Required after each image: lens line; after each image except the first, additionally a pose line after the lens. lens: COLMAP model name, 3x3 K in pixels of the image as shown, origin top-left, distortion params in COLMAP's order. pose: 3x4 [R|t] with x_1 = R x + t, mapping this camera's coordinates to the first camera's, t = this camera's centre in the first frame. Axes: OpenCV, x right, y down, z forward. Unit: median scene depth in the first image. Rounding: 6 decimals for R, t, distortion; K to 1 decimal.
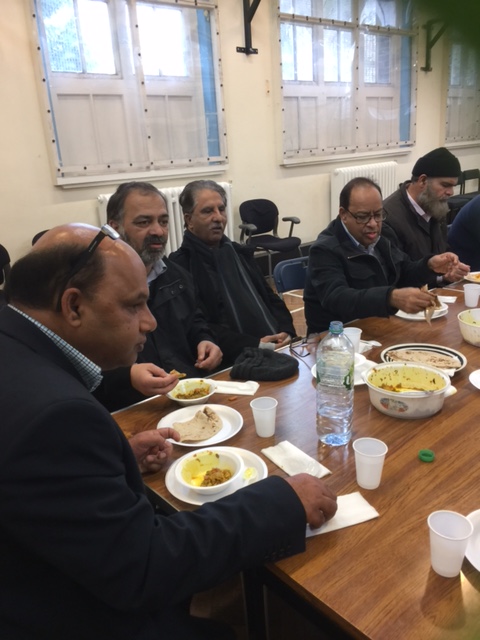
lens RADIAL K [[544.7, 0, 240.0], [0, 544.7, 320.0], [0, 0, 1]] dist [0.070272, -0.095531]
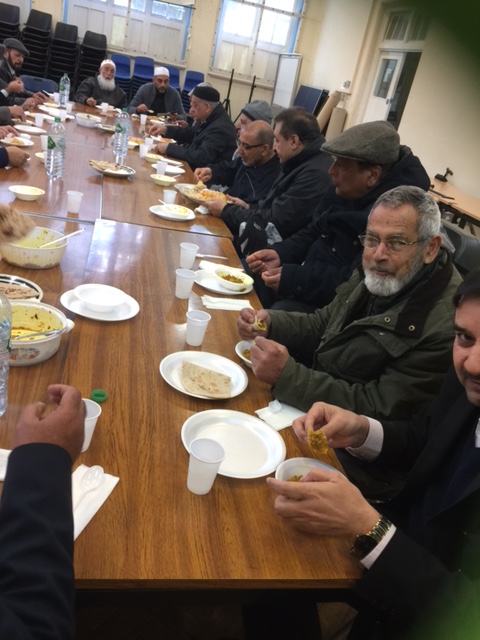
lens RADIAL K [[544.7, 0, 240.0], [0, 544.7, 320.0], [0, 0, 1]] dist [0.070272, -0.095531]
pose [[0.492752, -0.219170, 0.842117, -0.297666], [0.042875, 0.972701, 0.228068, -0.091439], [-0.869113, -0.076276, 0.488697, 0.253092]]
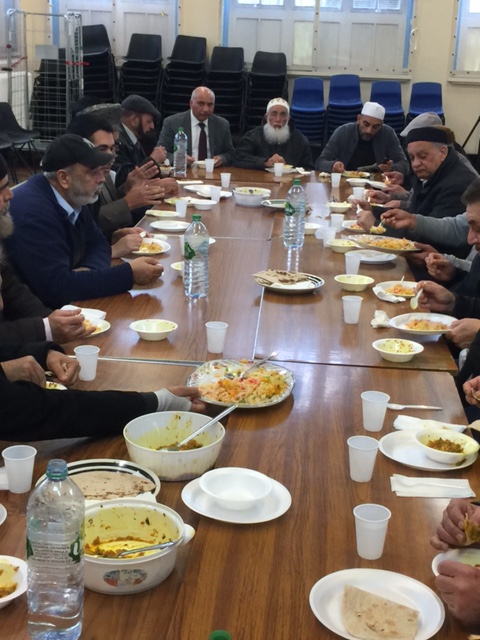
lens RADIAL K [[951.3, 0, 240.0], [0, 951.3, 320.0], [0, 0, 1]] dist [0.060919, -0.060641]
pose [[0.722835, -0.124589, 0.679696, -0.371336], [0.147197, 0.988799, 0.024709, -0.163060], [-0.675161, 0.082189, 0.733078, 0.033525]]
